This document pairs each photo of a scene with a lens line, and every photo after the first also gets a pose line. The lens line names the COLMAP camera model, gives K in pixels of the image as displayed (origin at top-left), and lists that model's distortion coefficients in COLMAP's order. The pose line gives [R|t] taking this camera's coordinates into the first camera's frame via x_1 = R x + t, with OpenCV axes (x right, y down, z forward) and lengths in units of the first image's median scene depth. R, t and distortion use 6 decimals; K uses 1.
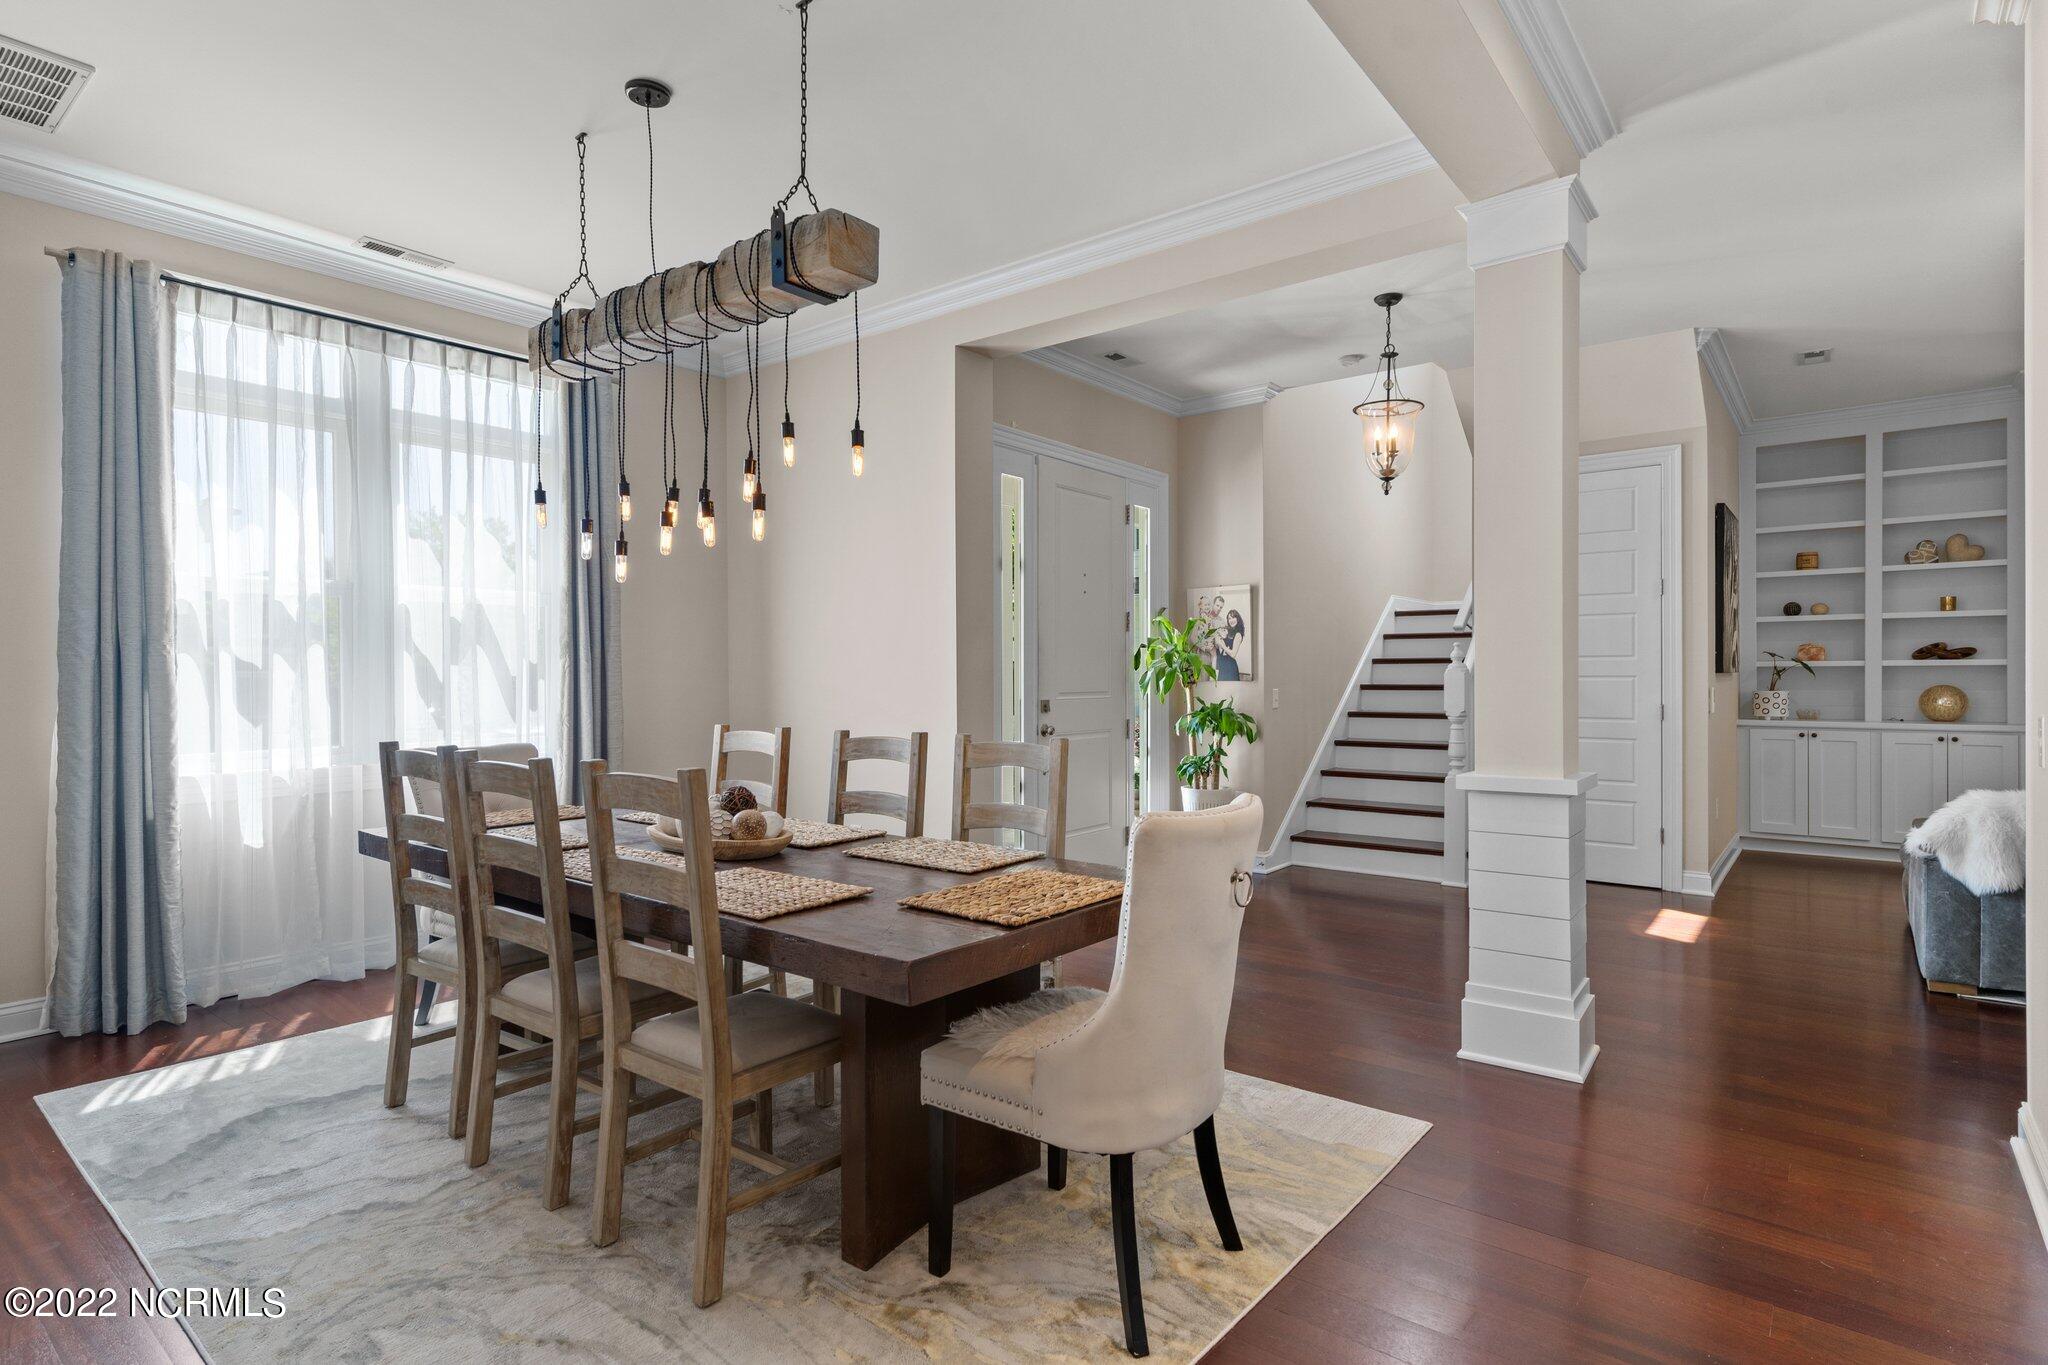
lens RADIAL K [[1009.8, 0, 1038.7], [0, 1009.8, 678.7], [0, 0, 1]] dist [-0.005464, -0.000968]
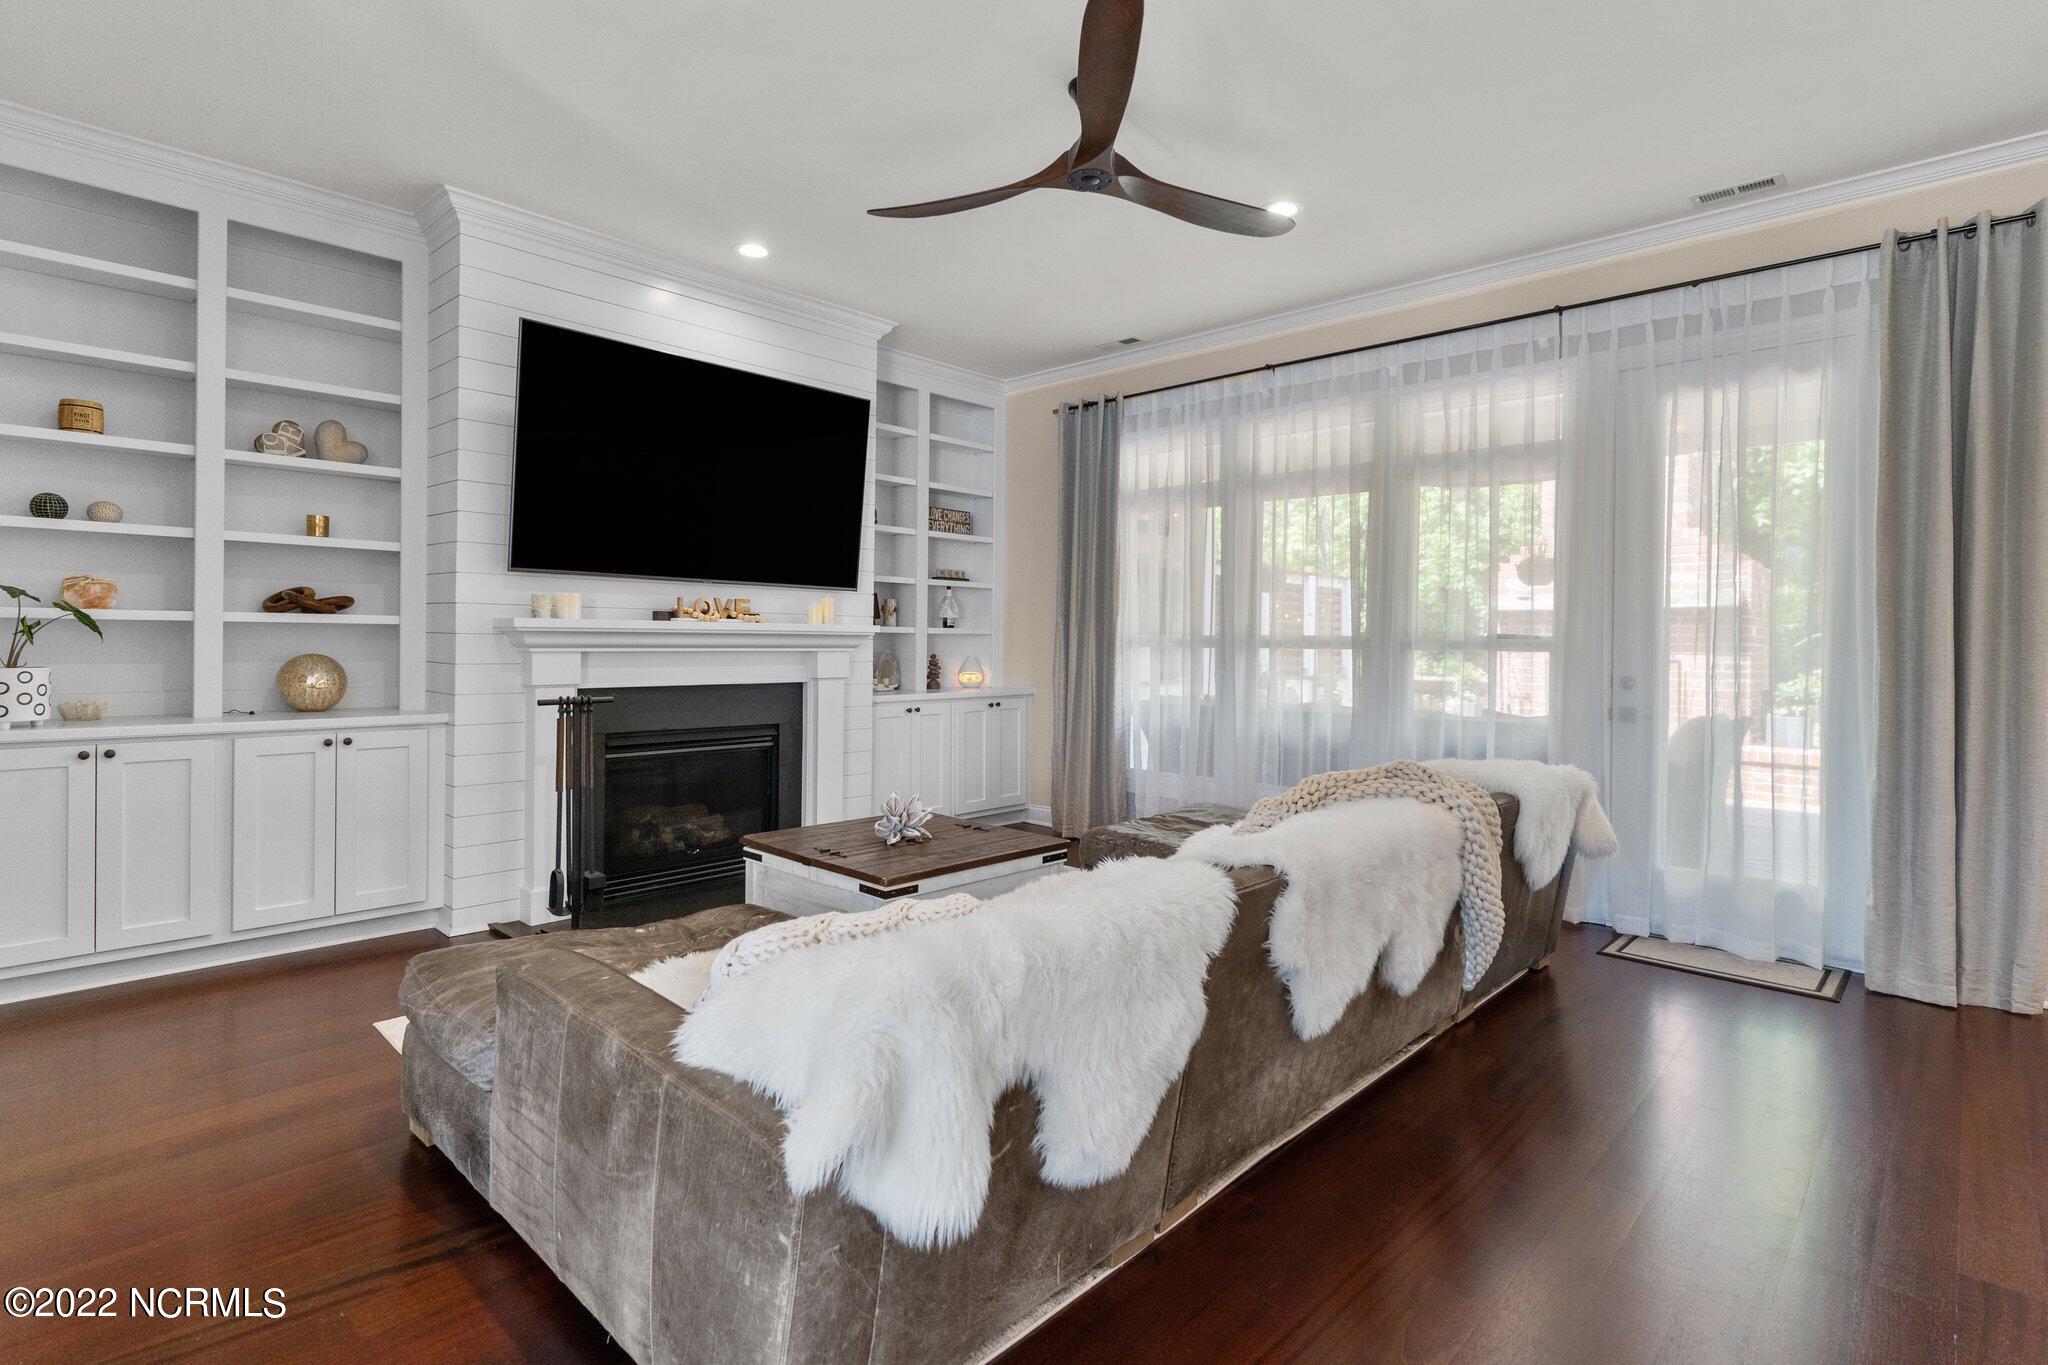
lens RADIAL K [[992.6, 0, 967.0], [0, 992.6, 642.1], [0, 0, 1]] dist [0.001100, 0.000885]
pose [[0.099205, 0.002243, 0.995065, 0.312318], [-0.008387, 0.999964, -0.001418, -0.003618], [-0.995032, -0.008205, 0.099220, 0.516952]]
